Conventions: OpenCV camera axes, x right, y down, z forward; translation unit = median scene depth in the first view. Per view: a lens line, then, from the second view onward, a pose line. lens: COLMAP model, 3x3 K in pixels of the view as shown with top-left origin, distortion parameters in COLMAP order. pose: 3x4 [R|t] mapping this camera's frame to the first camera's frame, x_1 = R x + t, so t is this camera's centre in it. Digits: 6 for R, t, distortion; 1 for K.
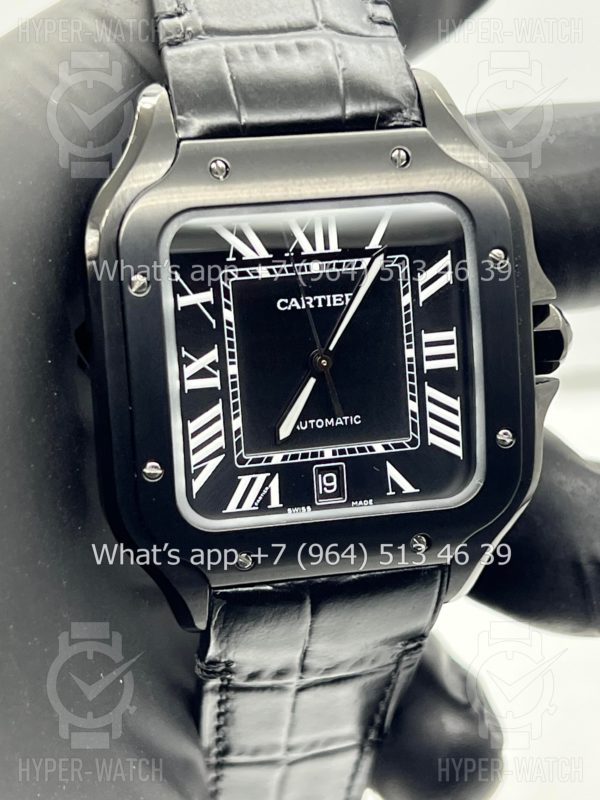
lens RADIAL K [[1799.6, 0, 300.0], [0, 1799.6, 400.0], [0, 0, 1]] dist [0.074073, 0.055581]
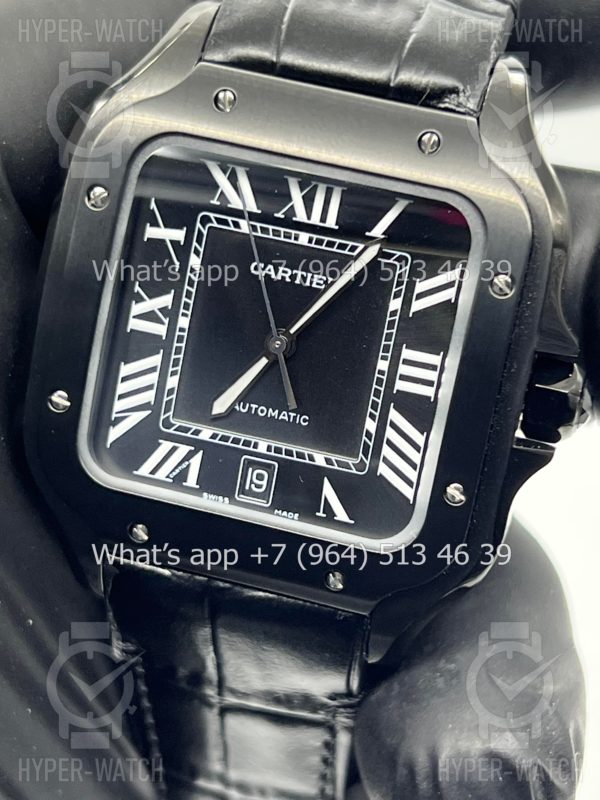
lens RADIAL K [[1799.6, 0, 300.0], [0, 1799.6, 400.0], [0, 0, 1]] dist [0.074073, 0.055581]
pose [[0.901700, 0.295668, -0.315465, 0.303976], [-0.304179, 0.952334, 0.023129, -0.018117], [0.307267, 0.075103, 0.948655, 0.171348]]
